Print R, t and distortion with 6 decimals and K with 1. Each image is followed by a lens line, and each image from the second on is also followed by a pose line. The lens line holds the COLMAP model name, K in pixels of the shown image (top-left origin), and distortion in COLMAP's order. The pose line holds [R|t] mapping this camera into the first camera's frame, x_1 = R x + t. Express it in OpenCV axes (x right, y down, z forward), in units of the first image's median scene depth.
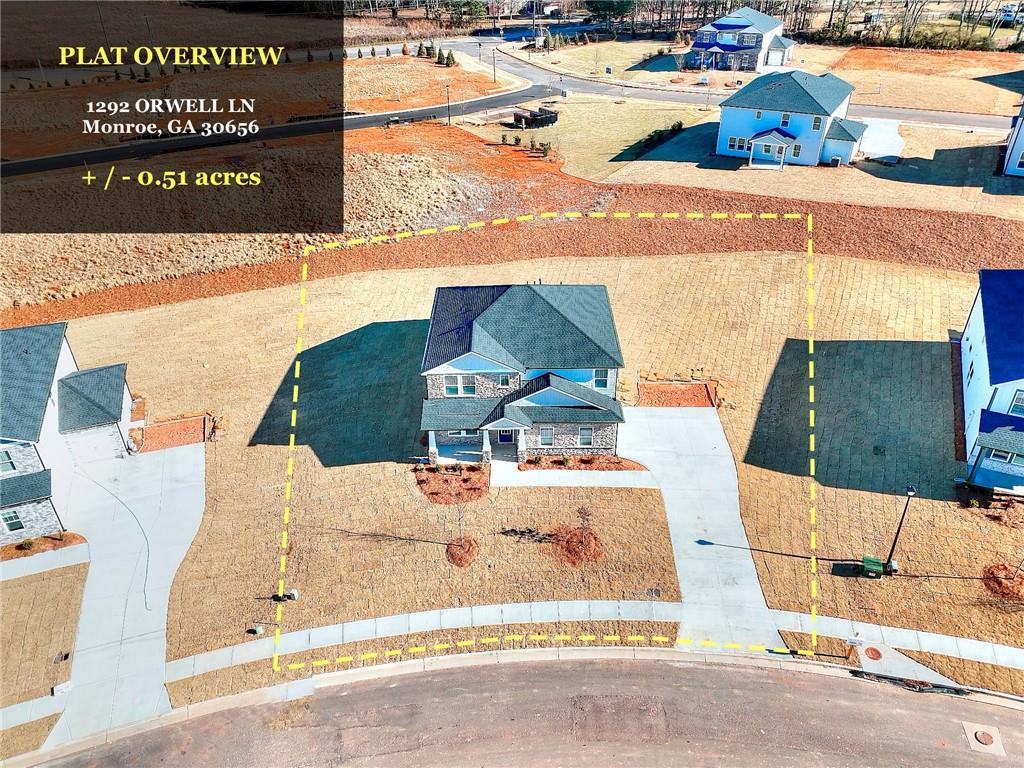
lens RADIAL K [[742.8, 0, 512.0], [0, 742.8, 384.0], [0, 0, 1]] dist [0.131956, -0.160913]
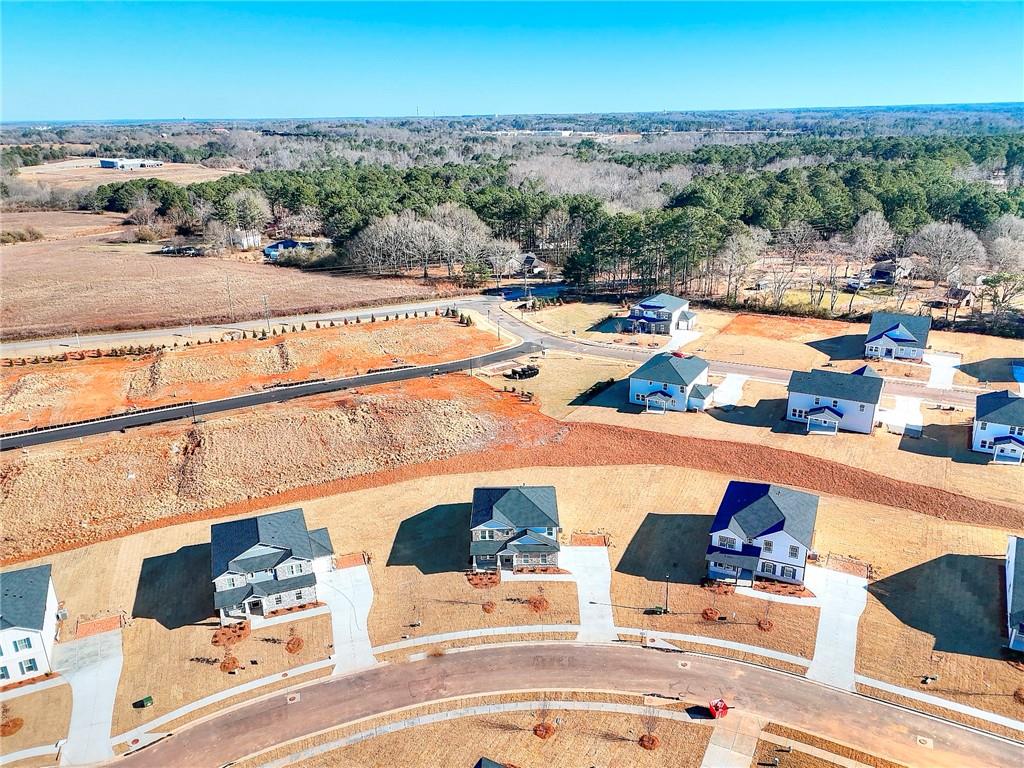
lens RADIAL K [[742.8, 0, 512.0], [0, 742.8, 384.0], [0, 0, 1]] dist [0.131956, -0.160913]
pose [[0.999988, -0.004899, 0.000507, 0.006130], [0.004887, 0.974416, -0.224701, 0.061844], [0.000607, 0.224701, 0.974428, -1.237290]]
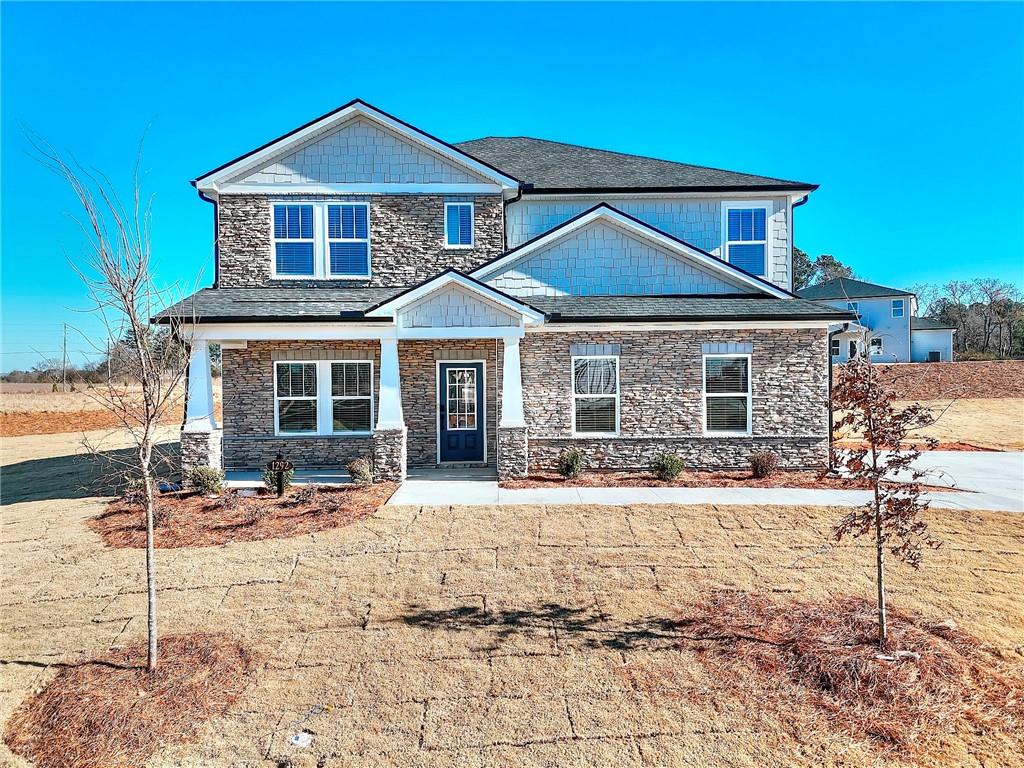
lens RADIAL K [[742.8, 0, 512.0], [0, 742.8, 384.0], [0, 0, 1]] dist [0.131956, -0.160913]
pose [[0.999863, 0.004985, 0.015795, 0.008271], [0.004191, 0.846444, -0.532462, 0.218366], [-0.016024, 0.532455, 0.846307, 0.712831]]
